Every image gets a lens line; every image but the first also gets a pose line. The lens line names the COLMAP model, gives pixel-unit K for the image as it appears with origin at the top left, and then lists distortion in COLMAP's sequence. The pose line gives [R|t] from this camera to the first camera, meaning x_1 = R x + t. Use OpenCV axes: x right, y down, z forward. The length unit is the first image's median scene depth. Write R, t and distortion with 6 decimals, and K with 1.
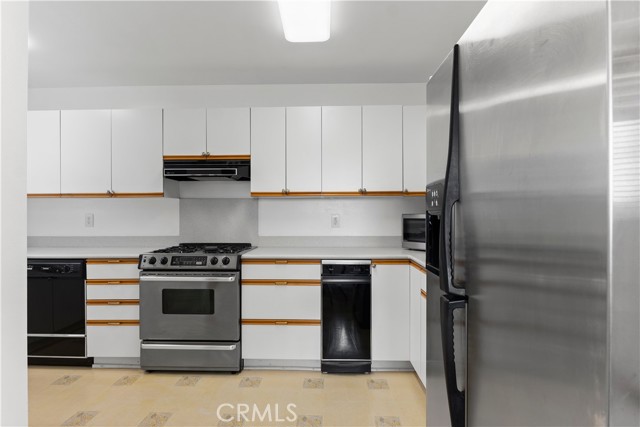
lens RADIAL K [[332.1, 0, 320.1], [0, 332.1, 213.0], [0, 0, 1]] dist [0.004190, -0.000321]
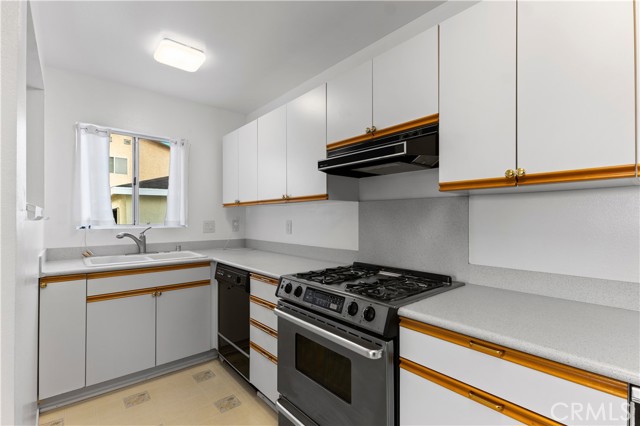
lens RADIAL K [[294.6, 0, 320.6], [0, 294.6, 216.3], [0, 0, 1]] dist [0.008742, -0.000489]
pose [[0.681266, -0.001058, -0.732036, 0.007831], [-0.002015, 0.999992, -0.003321, -0.009086], [0.732033, 0.003738, 0.681258, 0.594804]]
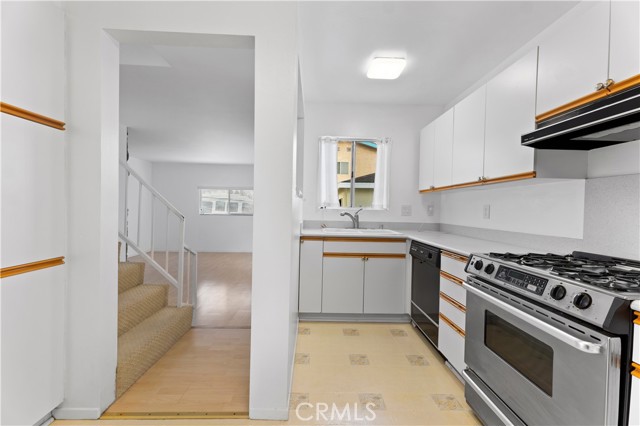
lens RADIAL K [[268.4, 0, 317.1], [0, 268.4, 212.6], [0, 0, 1]] dist [0.007528, -0.002070]
pose [[0.057426, 0.021233, -0.998124, 0.057104], [-0.021355, 0.999571, 0.020035, 0.023750], [0.998121, 0.020165, 0.057855, 0.588950]]
